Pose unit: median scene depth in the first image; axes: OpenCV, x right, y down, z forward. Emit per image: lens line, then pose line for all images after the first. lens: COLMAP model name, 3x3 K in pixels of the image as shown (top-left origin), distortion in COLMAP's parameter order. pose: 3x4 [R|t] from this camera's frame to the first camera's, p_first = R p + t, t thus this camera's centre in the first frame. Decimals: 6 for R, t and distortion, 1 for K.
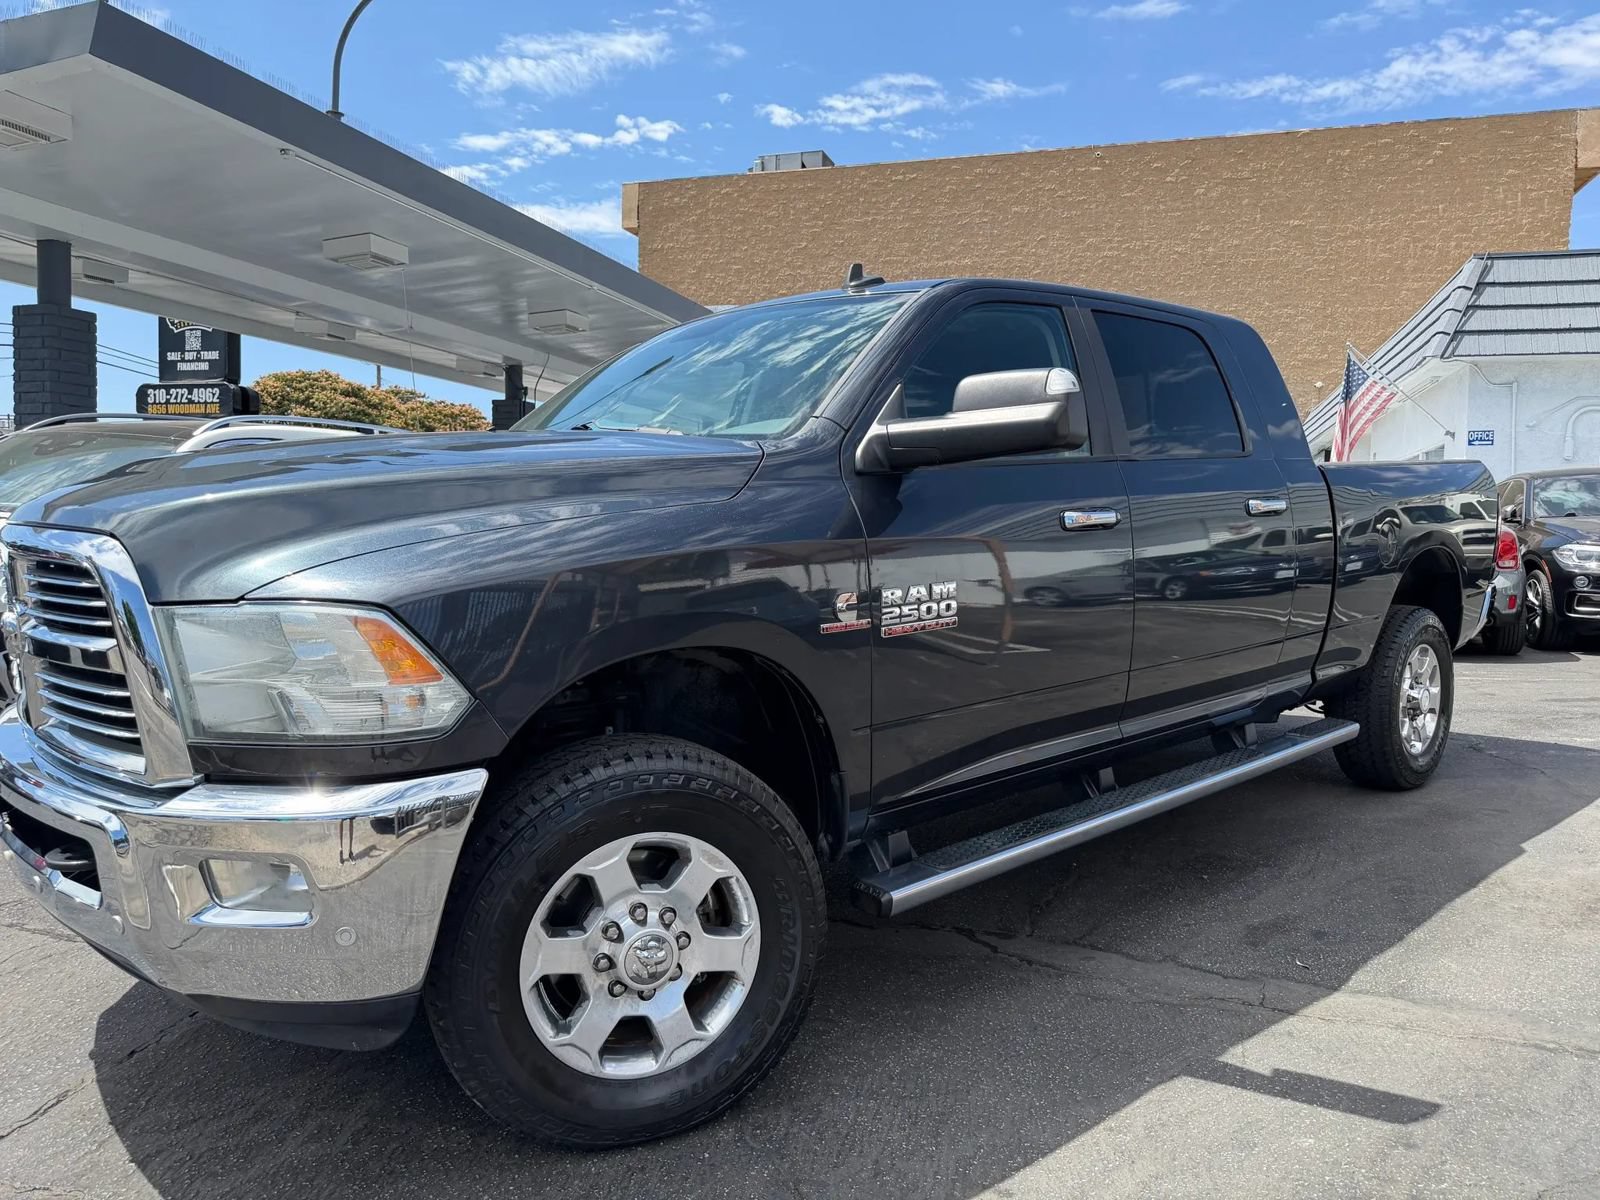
lens RADIAL K [[1139.4, 0, 796.7], [0, 1139.4, 591.7], [0, 0, 1]] dist [0.008879, -0.013601]
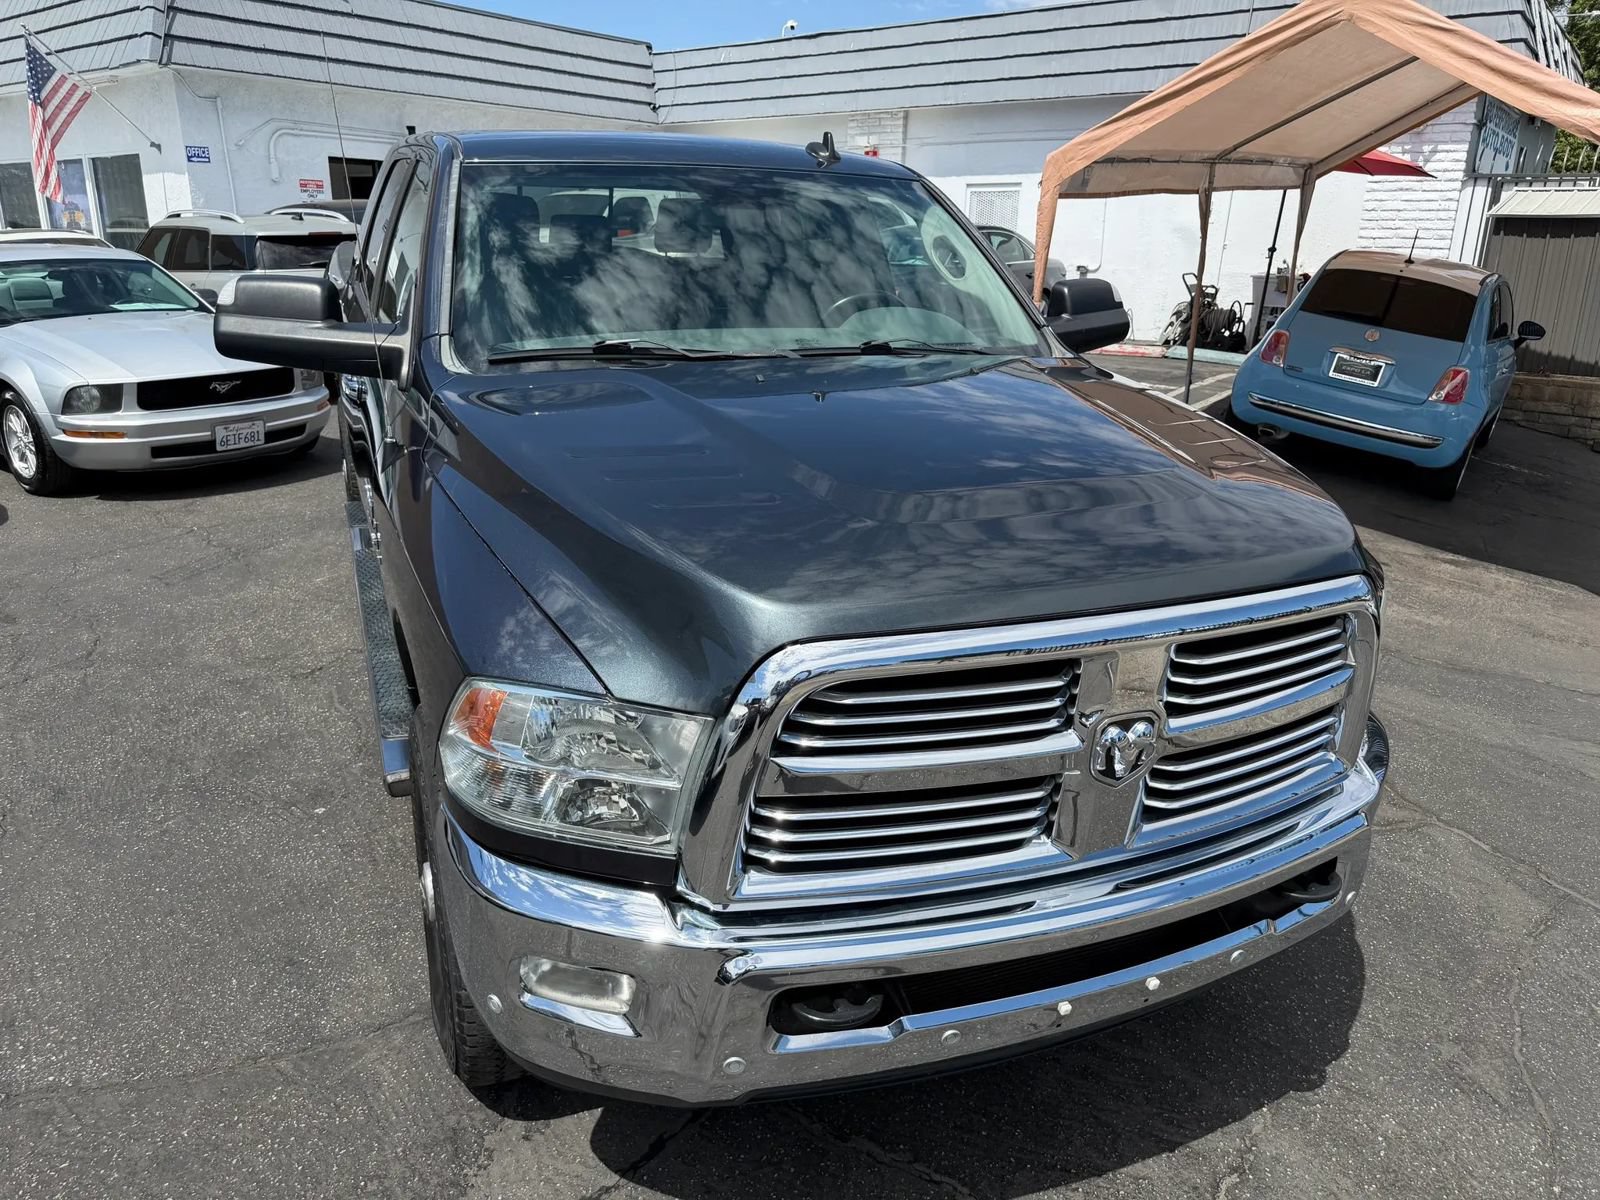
lens RADIAL K [[1139.4, 0, 797.0], [0, 1139.4, 601.0], [0, 0, 1]] dist [0.008879, -0.013601]
pose [[0.329800, -0.303087, 0.894075, -0.221065], [0.040793, 0.950753, 0.307253, -0.046698], [-0.943169, -0.064860, 0.325922, 0.152281]]
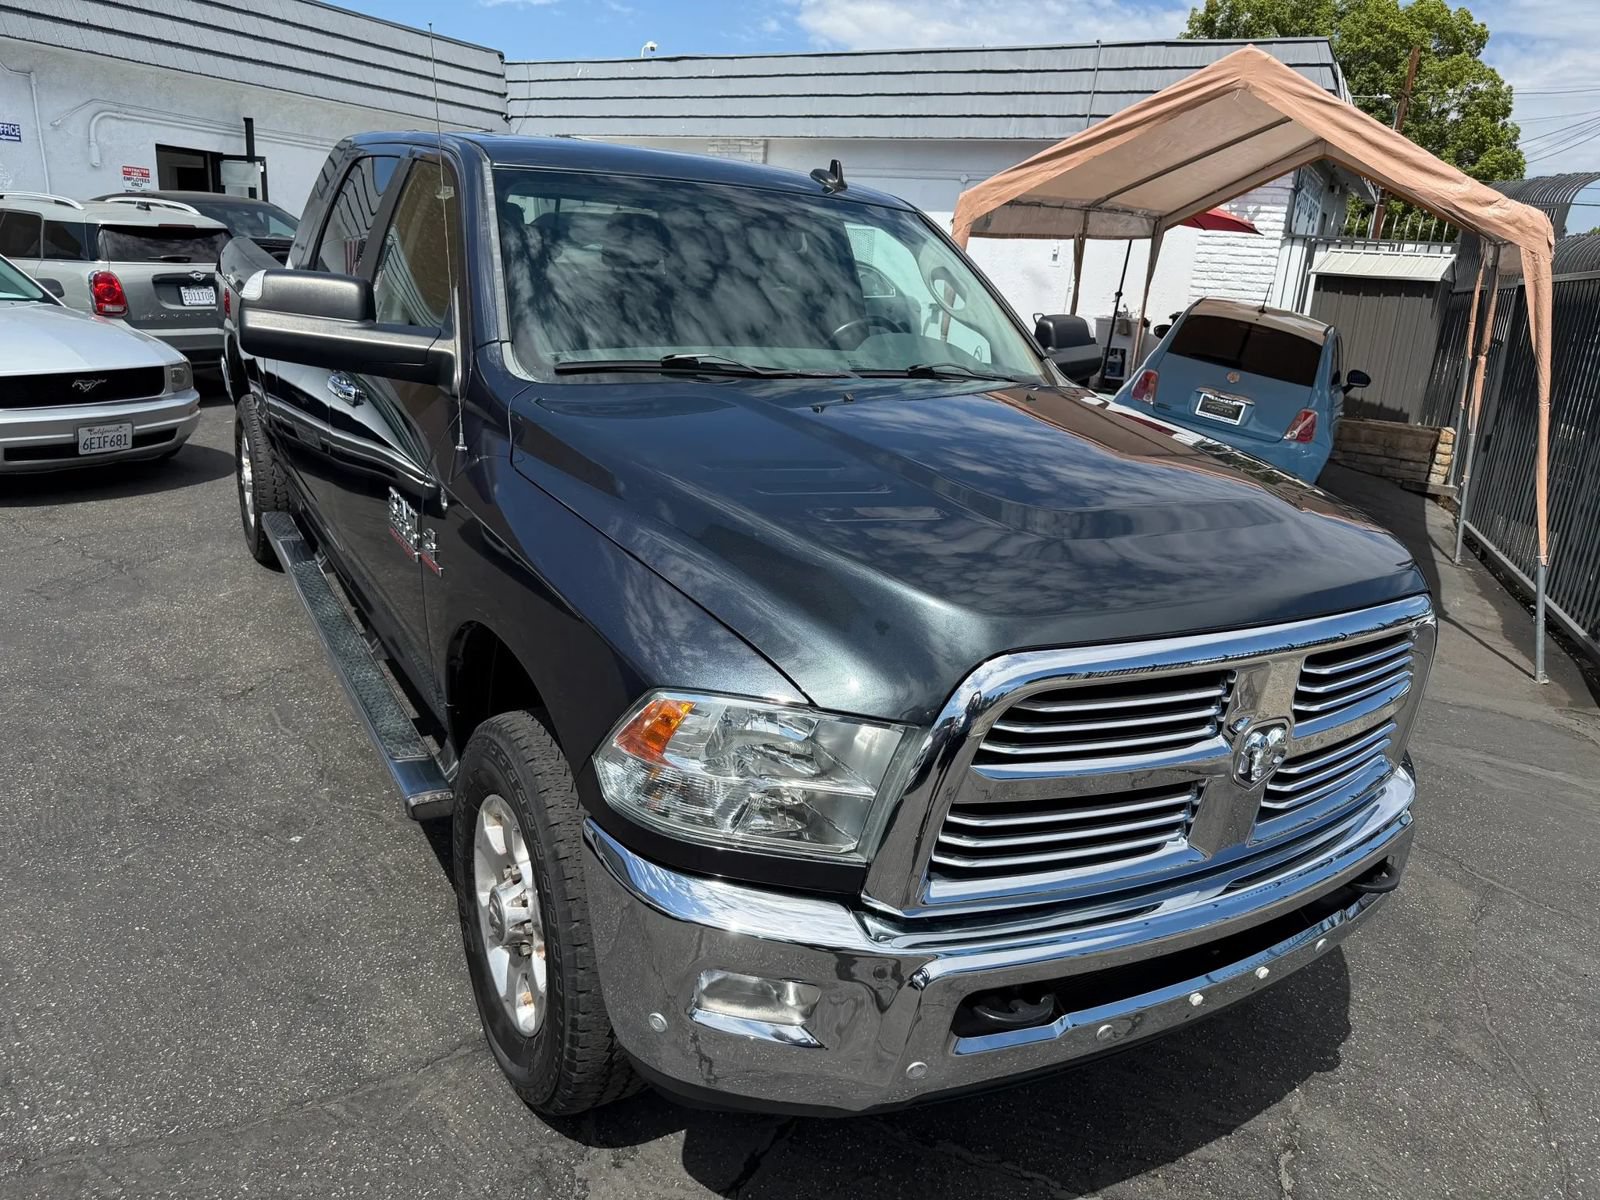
lens RADIAL K [[1139.4, 0, 802.0], [0, 1139.4, 602.3], [0, 0, 1]] dist [0.008879, -0.013601]
pose [[0.182966, -0.284681, 0.941000, -0.233118], [-0.012555, 0.956402, 0.291782, -0.046887], [-0.983039, -0.065201, 0.171415, 0.187582]]
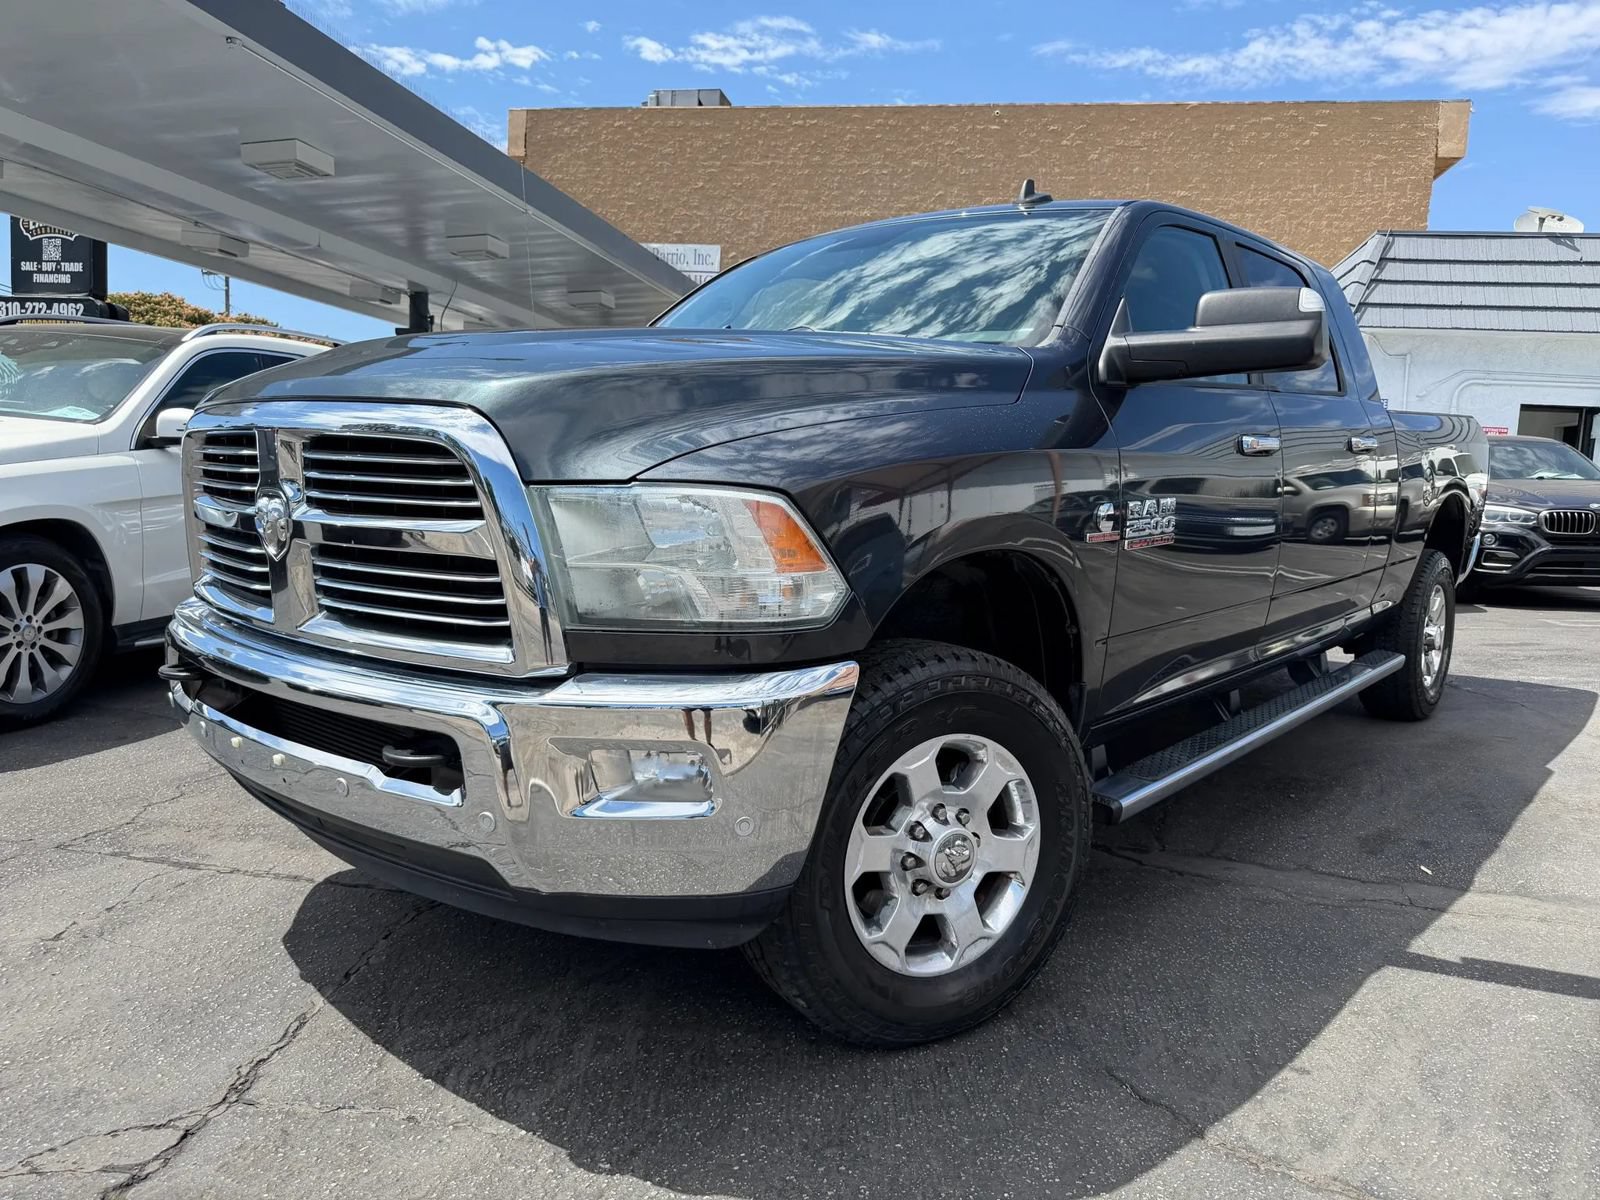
lens RADIAL K [[1139.4, 0, 809.1], [0, 1139.4, 603.6], [0, 0, 1]] dist [0.008879, -0.013601]
pose [[0.991052, 0.014160, 0.132722, -0.059741], [-0.020848, 0.998574, 0.049139, 0.007809], [-0.131837, -0.051467, 0.989934, 0.005685]]
